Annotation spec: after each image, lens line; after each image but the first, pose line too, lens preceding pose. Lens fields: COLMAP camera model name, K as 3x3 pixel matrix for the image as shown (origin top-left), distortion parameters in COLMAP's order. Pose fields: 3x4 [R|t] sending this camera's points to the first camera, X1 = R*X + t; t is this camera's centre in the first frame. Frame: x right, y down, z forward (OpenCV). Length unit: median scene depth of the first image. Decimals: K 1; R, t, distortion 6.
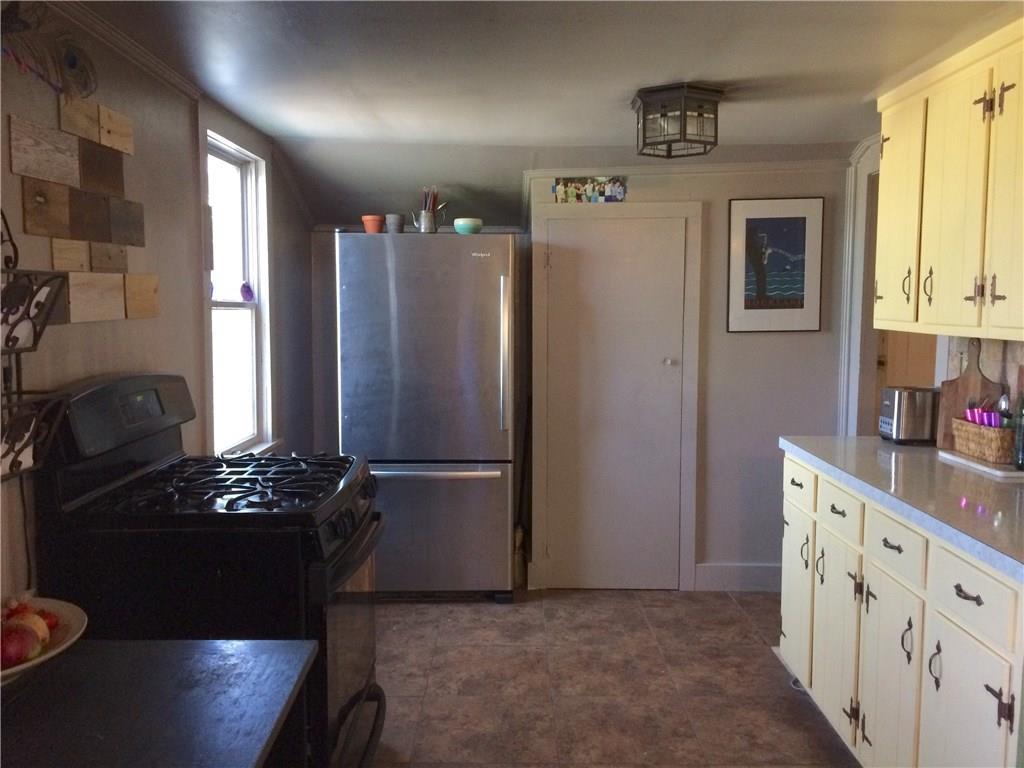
lens RADIAL K [[884.4, 0, 510.2], [0, 884.4, 384.0], [0, 0, 1]] dist [0.060462, -0.058588]
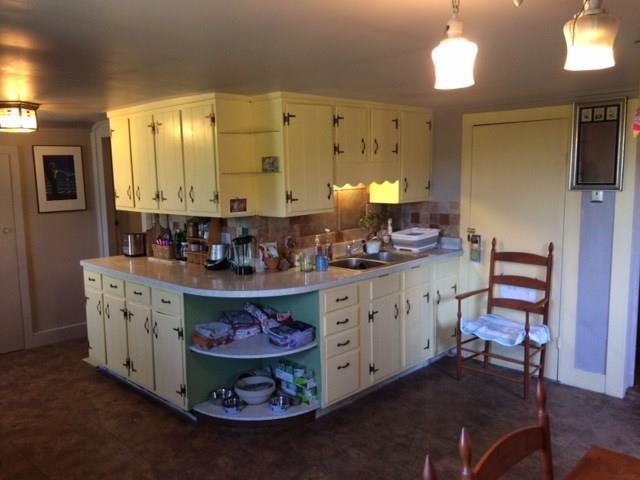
lens RADIAL K [[552.8, 0, 320.5], [0, 552.8, 242.8], [0, 0, 1]] dist [0.060462, -0.058588]
pose [[0.708820, -0.100956, 0.698127, -0.247240], [0.084768, 0.994724, 0.057781, -0.014715], [-0.700277, 0.018223, 0.713638, -0.428146]]
